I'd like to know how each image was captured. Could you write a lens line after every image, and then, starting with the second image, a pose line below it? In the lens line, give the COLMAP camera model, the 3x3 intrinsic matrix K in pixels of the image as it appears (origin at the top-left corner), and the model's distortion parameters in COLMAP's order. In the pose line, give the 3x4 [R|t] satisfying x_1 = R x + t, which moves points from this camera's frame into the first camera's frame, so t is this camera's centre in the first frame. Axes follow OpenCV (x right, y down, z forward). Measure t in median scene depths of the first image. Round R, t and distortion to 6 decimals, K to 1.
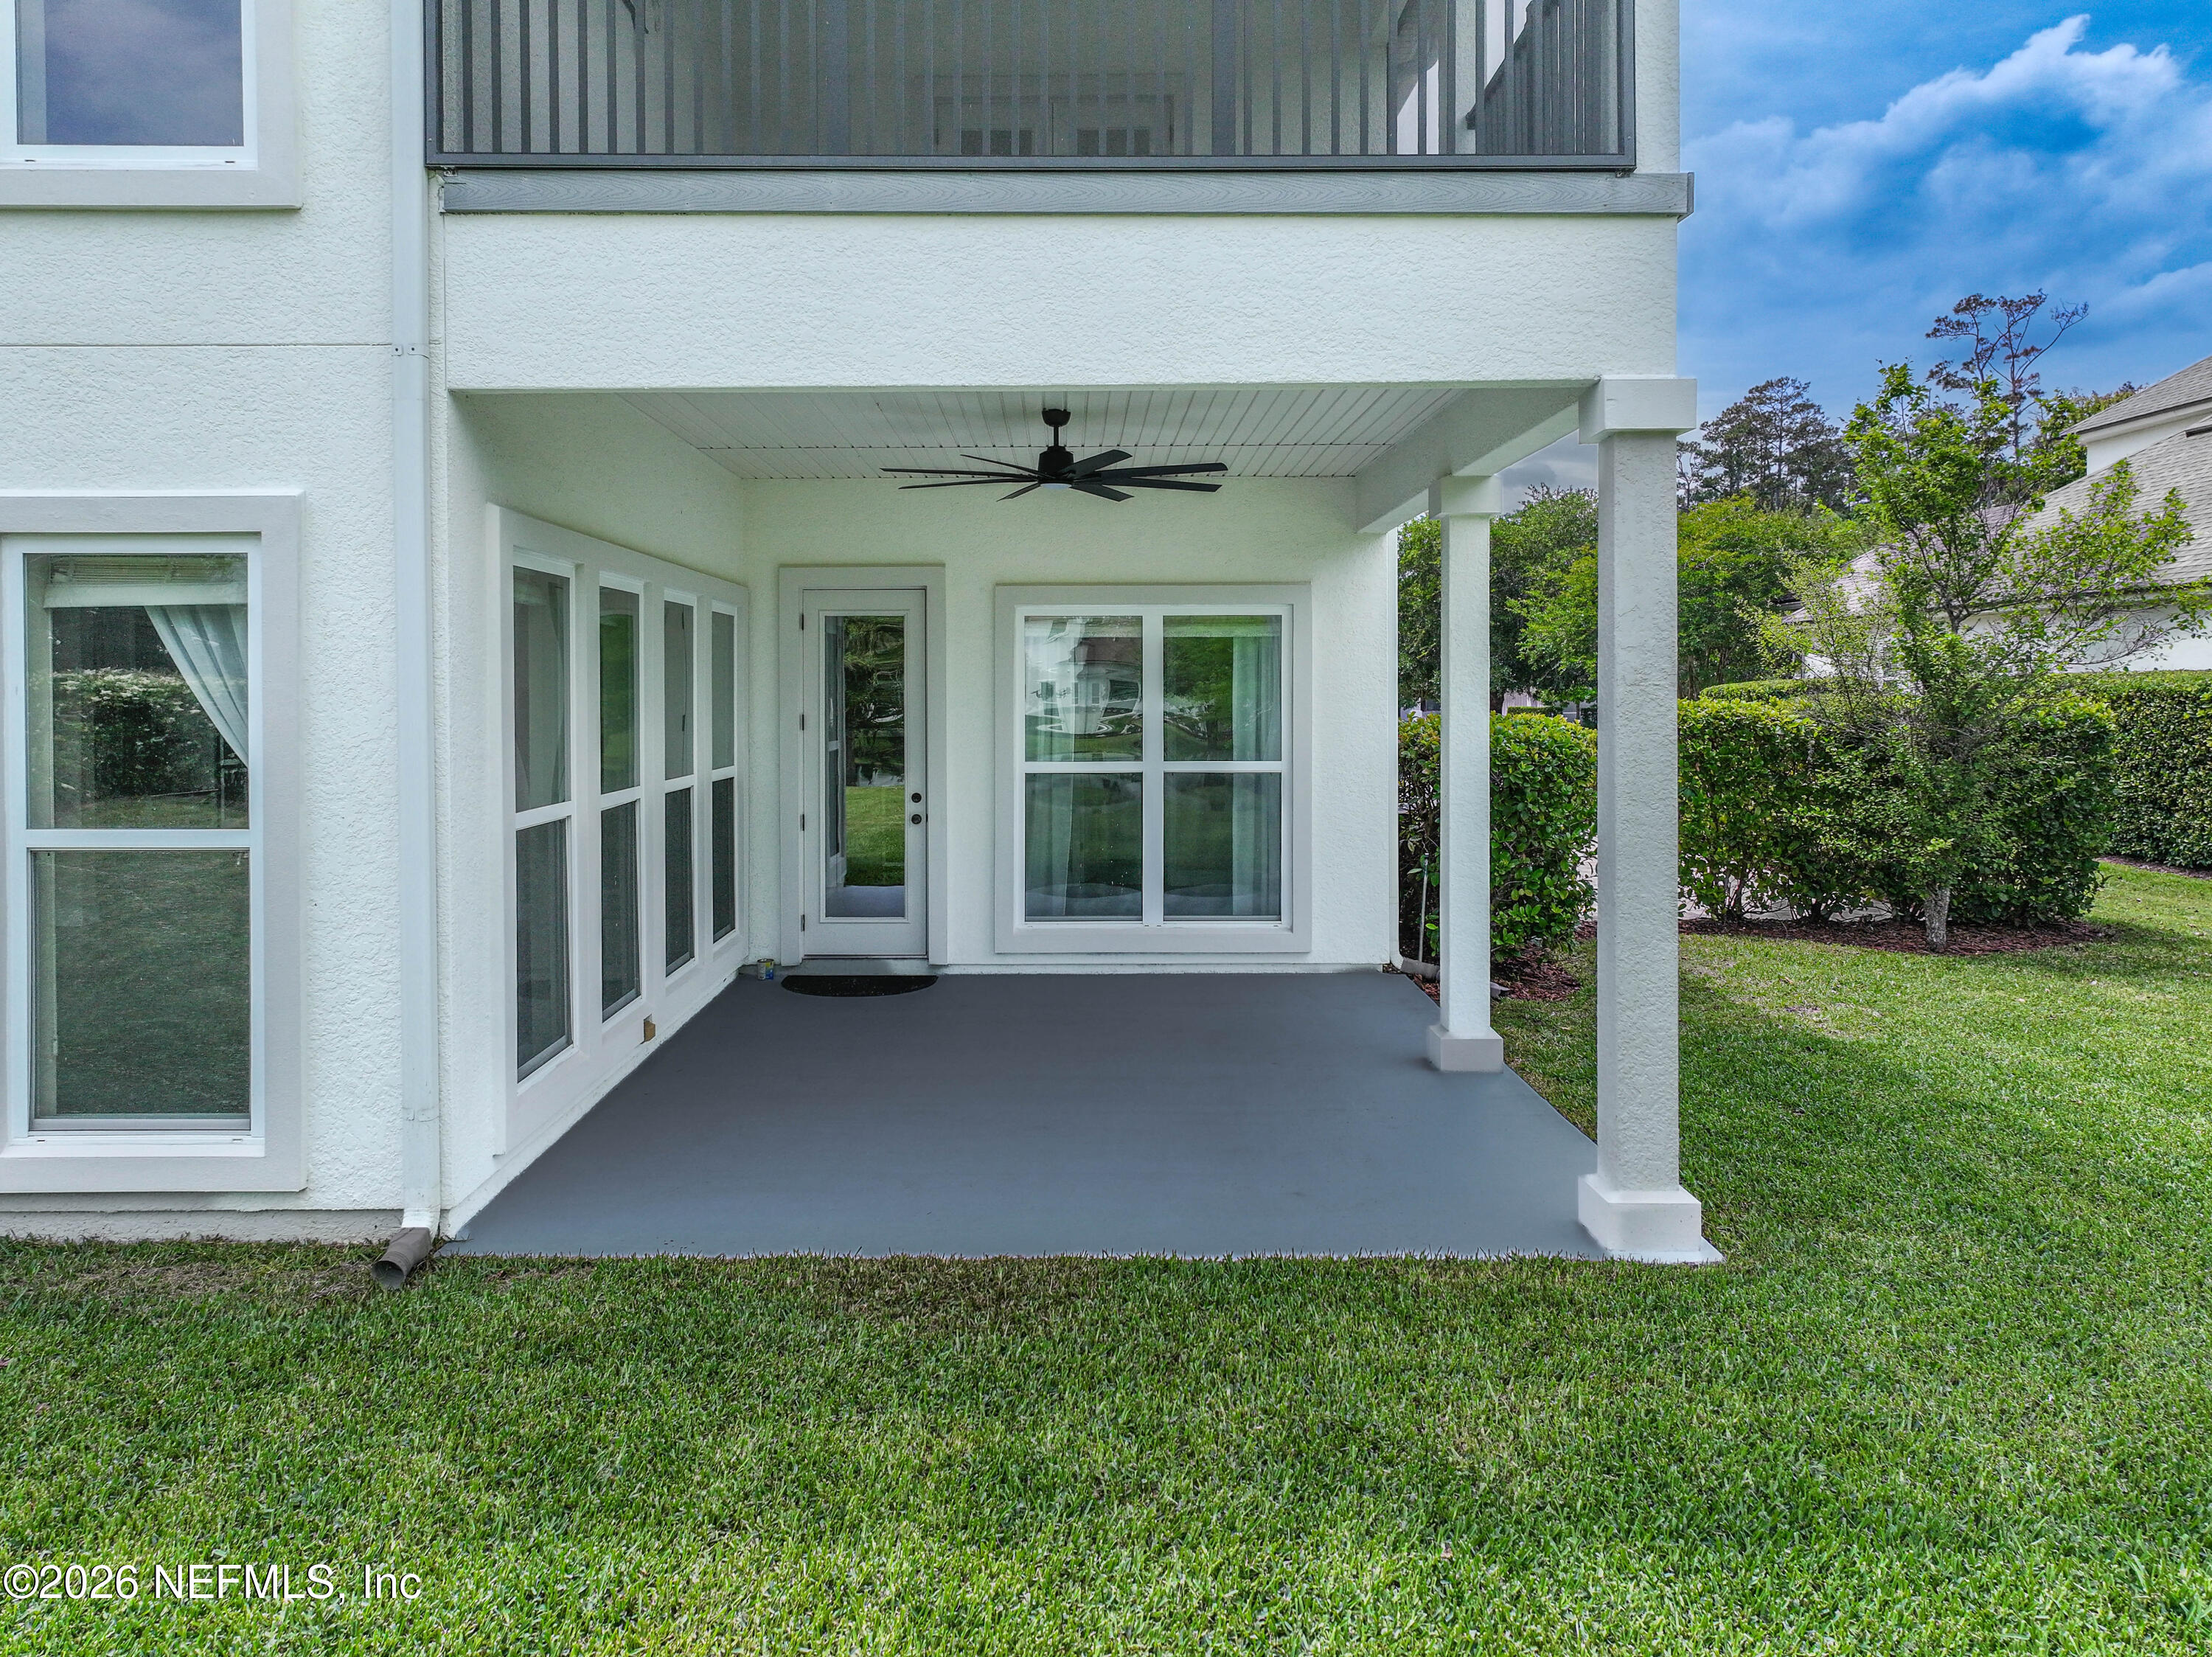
lens RADIAL K [[1598.5, 0, 1106.0], [0, 1598.5, 828.5], [0, 0, 1]] dist [-0.000695, 0.001565]
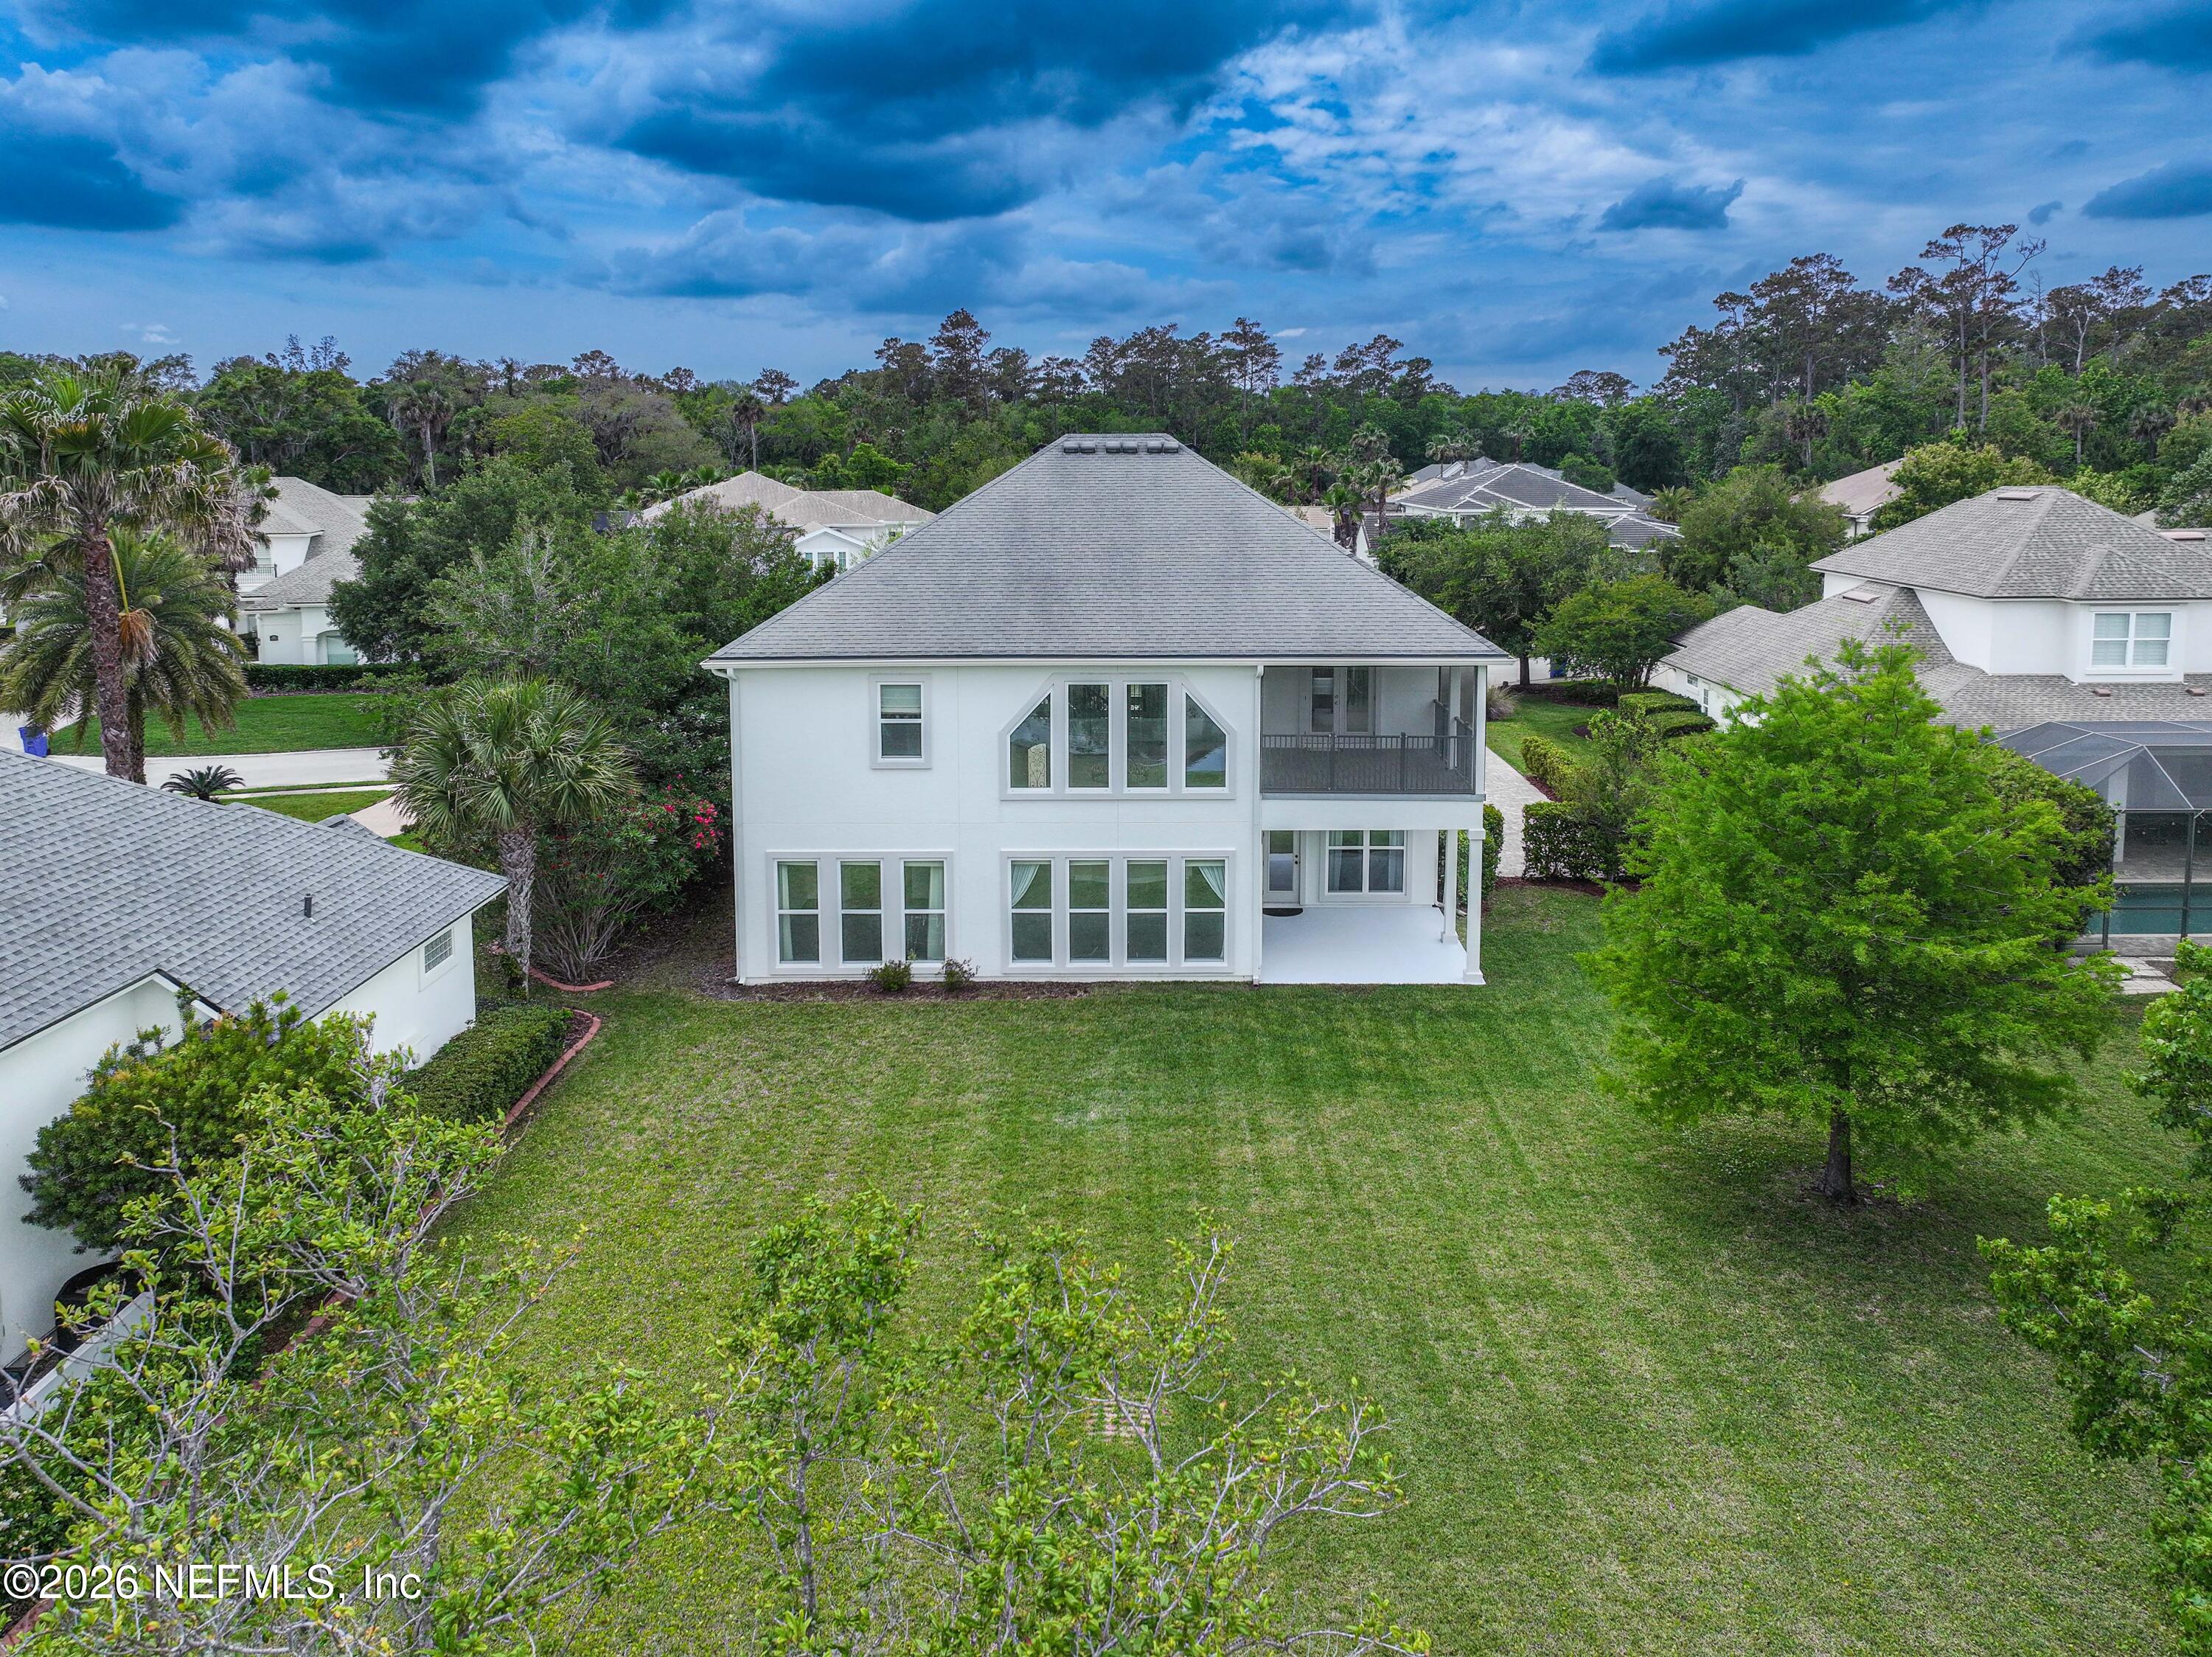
lens RADIAL K [[1598.5, 0, 1106.0], [0, 1598.5, 828.5], [0, 0, 1]] dist [-0.000695, 0.001565]
pose [[0.998429, -0.015793, -0.053768, -0.611057], [0.023346, 0.989464, 0.142888, -1.044858], [0.050945, -0.143919, 0.988277, -4.306701]]
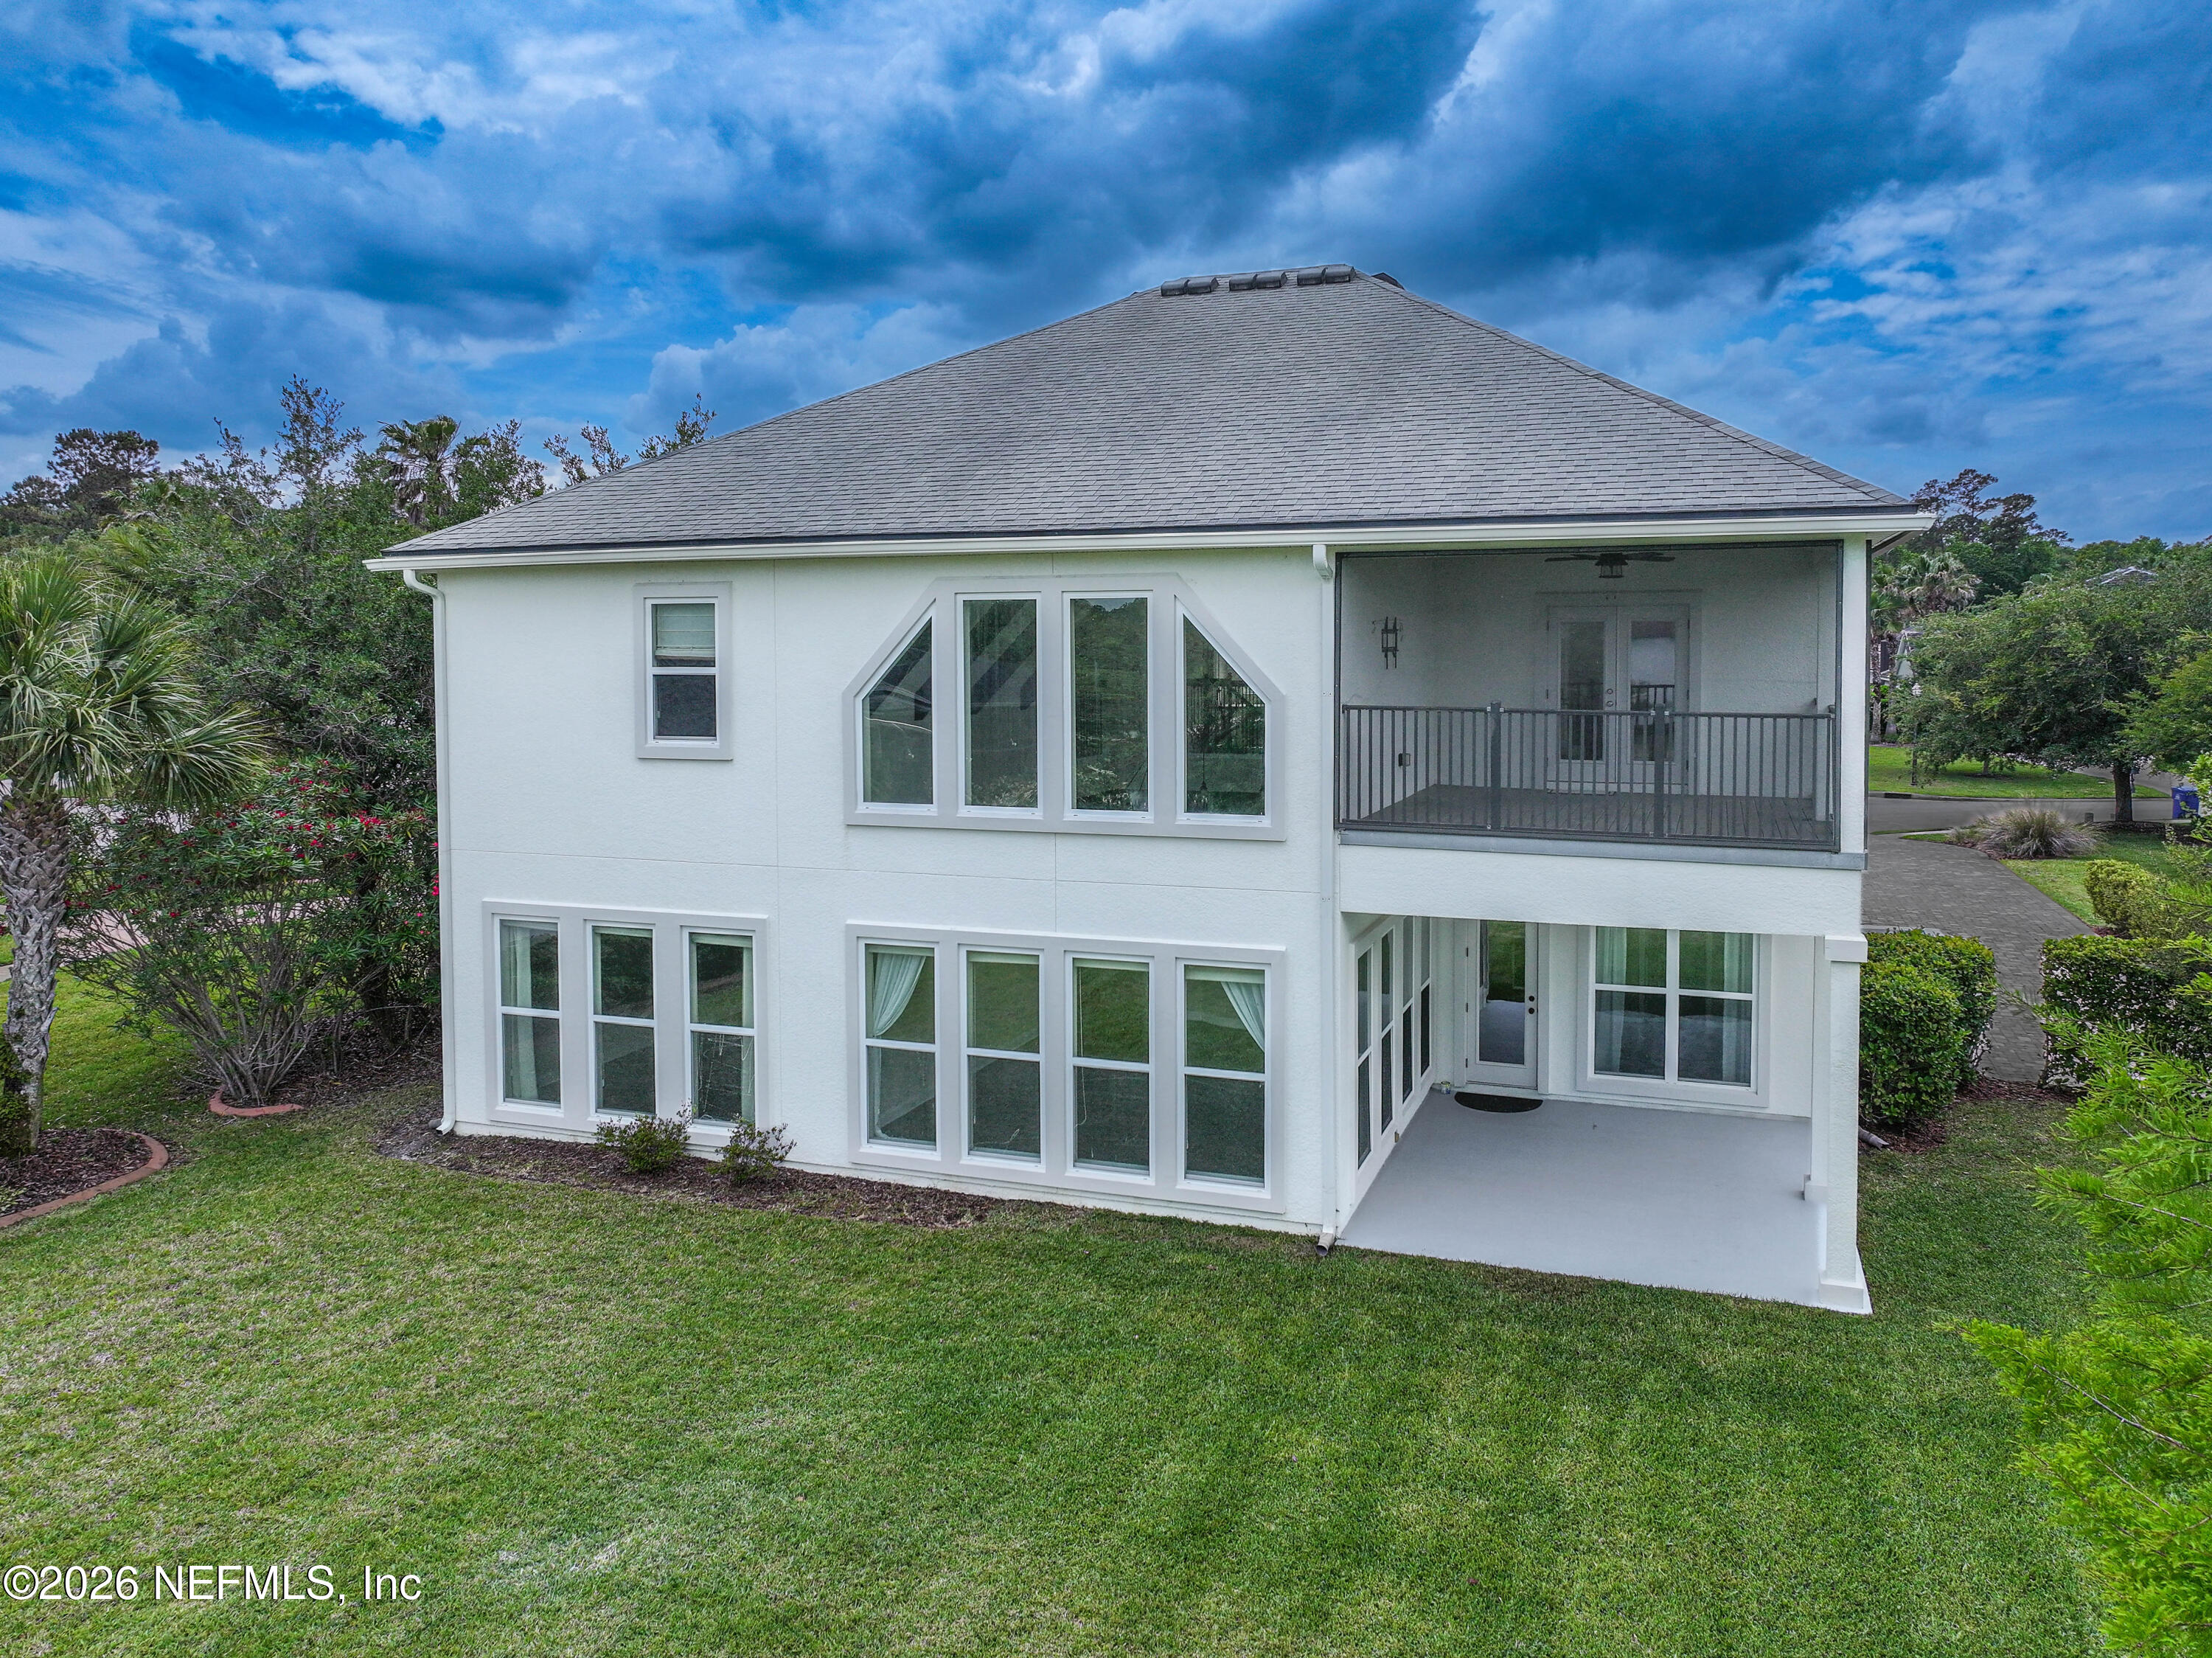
lens RADIAL K [[1561.1, 0, 1115.2], [0, 1561.1, 830.4], [0, 0, 1]] dist [0.024140, -0.001136]
pose [[0.925190, 0.016713, -0.379136, 0.204519], [-0.006778, 0.999598, 0.027525, -0.470066], [0.379444, -0.022896, 0.924932, -1.464321]]
